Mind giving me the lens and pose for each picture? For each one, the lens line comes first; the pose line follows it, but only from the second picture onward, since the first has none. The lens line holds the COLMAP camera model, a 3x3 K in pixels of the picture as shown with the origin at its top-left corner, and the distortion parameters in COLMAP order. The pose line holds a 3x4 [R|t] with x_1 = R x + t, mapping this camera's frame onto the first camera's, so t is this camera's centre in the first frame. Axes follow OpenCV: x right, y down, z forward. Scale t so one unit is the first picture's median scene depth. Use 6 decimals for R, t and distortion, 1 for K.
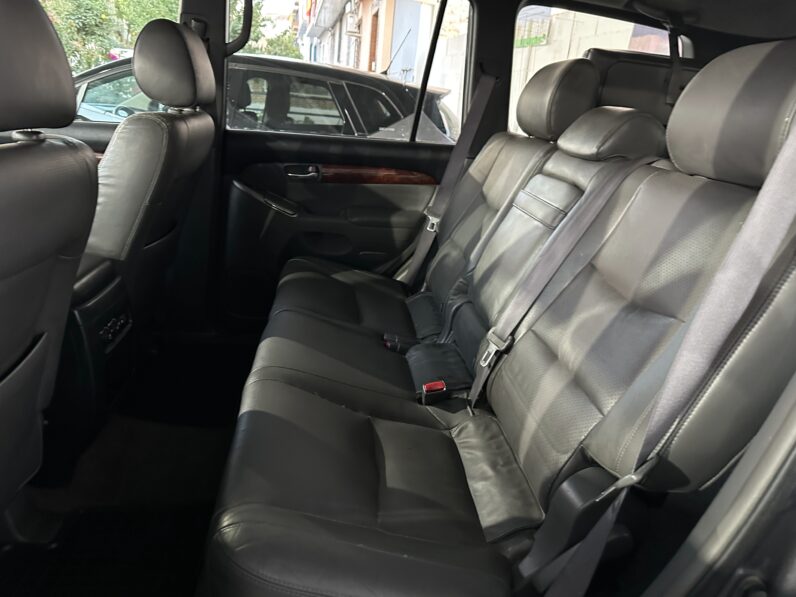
lens RADIAL K [[561.2, 0, 384.3], [0, 561.2, 286.4], [0, 0, 1]] dist [0.020530, -0.047200]
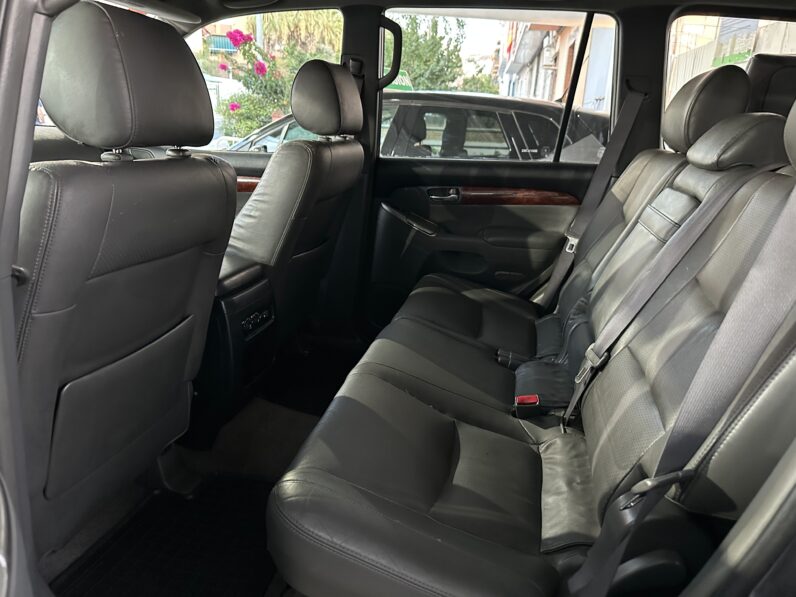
lens RADIAL K [[561.2, 0, 384.3], [0, 561.2, 286.4], [0, 0, 1]] dist [0.020530, -0.047200]
pose [[0.943410, 0.045682, -0.328467, 0.143524], [-0.065349, 0.996655, -0.049082, 0.038781], [0.325126, 0.067769, 0.943239, -0.023840]]
